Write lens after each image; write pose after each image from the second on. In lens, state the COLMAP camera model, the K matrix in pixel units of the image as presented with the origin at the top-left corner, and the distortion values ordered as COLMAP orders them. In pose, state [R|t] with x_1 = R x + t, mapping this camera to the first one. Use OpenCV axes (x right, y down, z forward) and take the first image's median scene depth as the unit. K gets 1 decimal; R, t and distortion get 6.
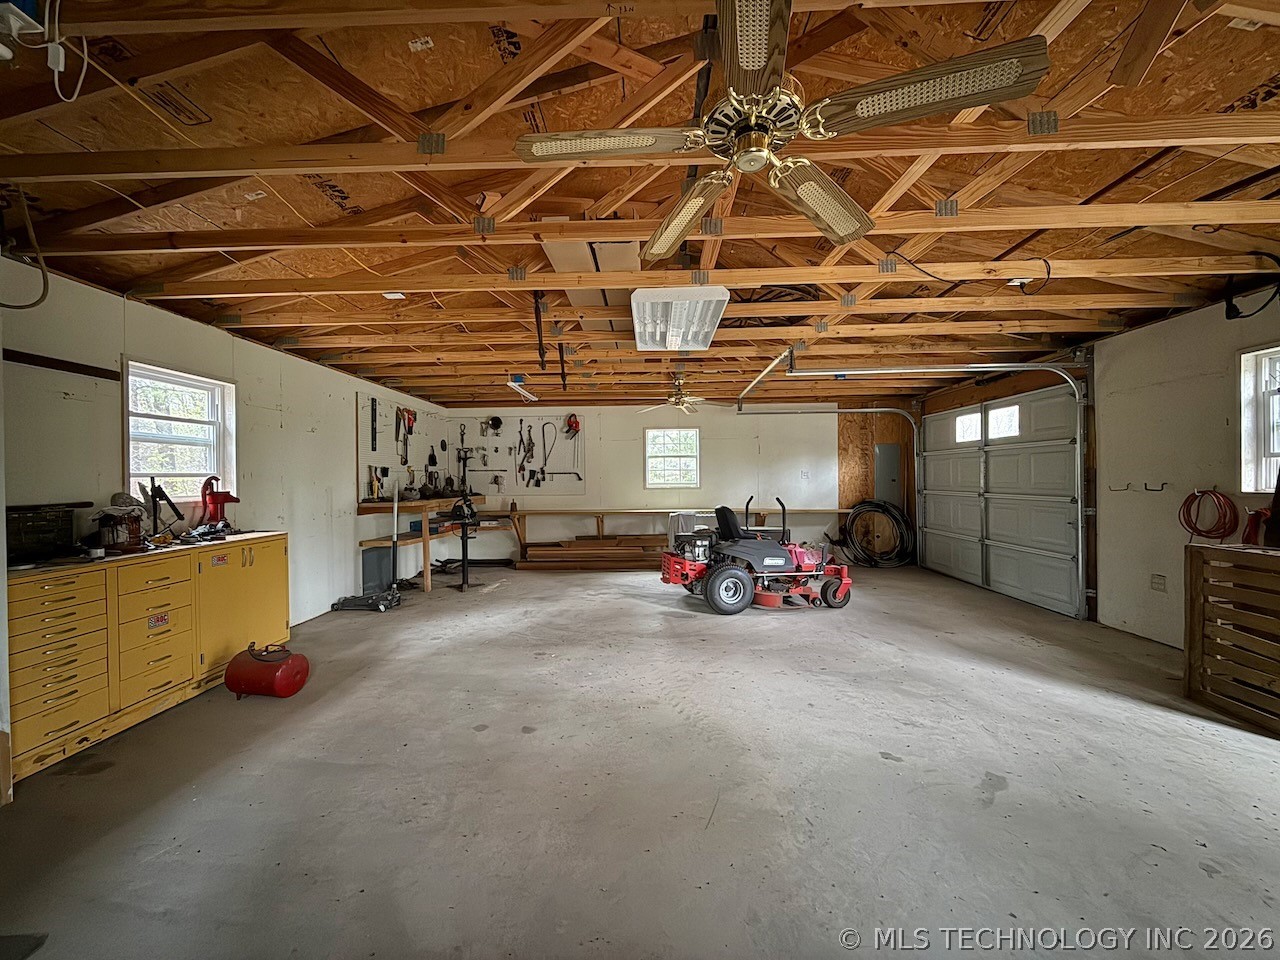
lens RADIAL K [[507.0, 0, 635.5], [0, 507.0, 479.5], [0, 0, 1]] dist [-0.003138, 0.001176]
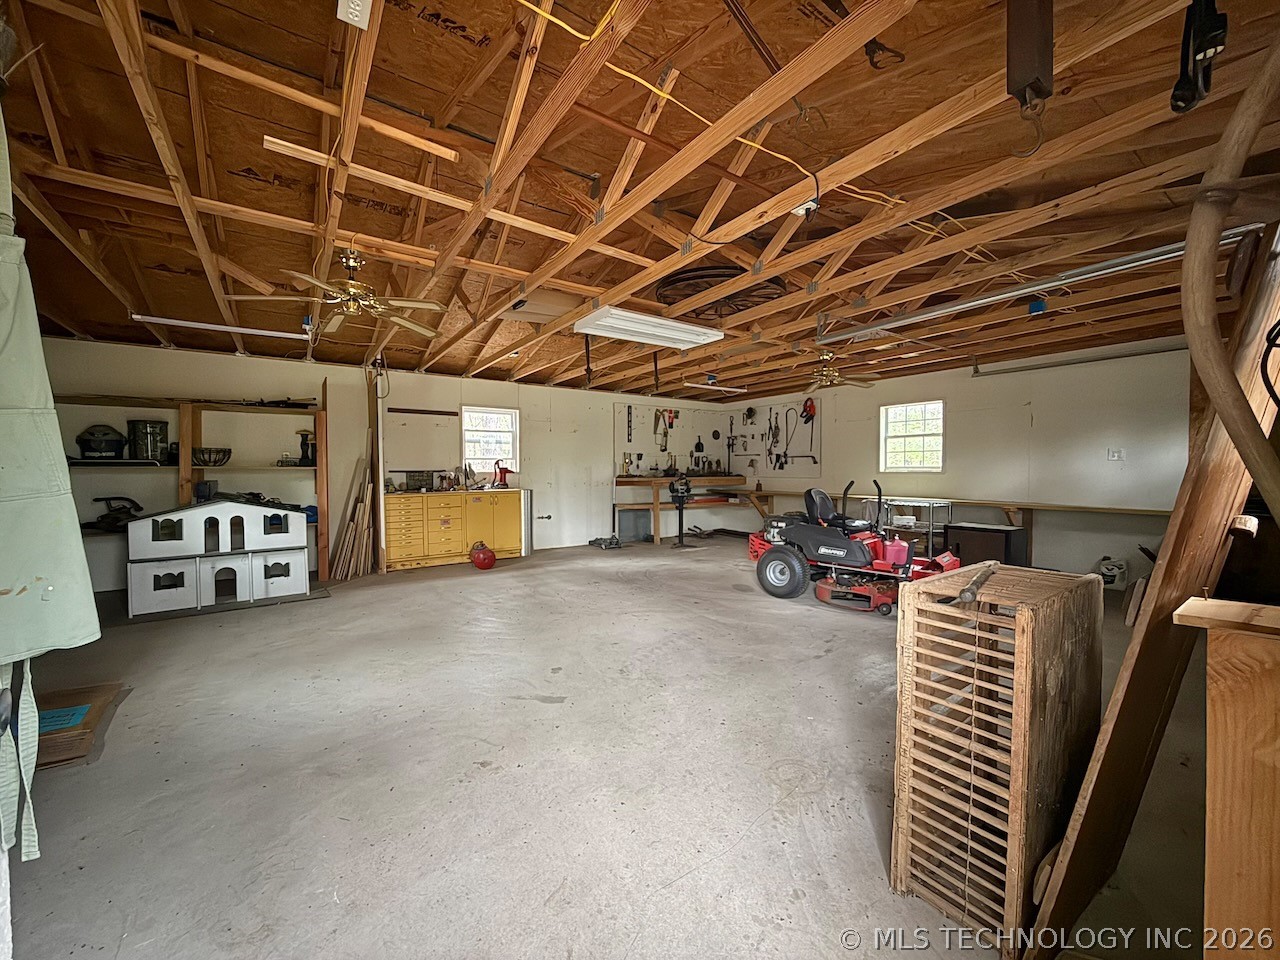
lens RADIAL K [[507.0, 0, 638.4], [0, 507.0, 478.9], [0, 0, 1]] dist [-0.003138, 0.001176]
pose [[0.599687, 0.025439, -0.799830, 0.653247], [-0.005107, 0.999596, 0.027964, 0.007240], [0.800218, -0.012684, 0.599575, 0.154698]]
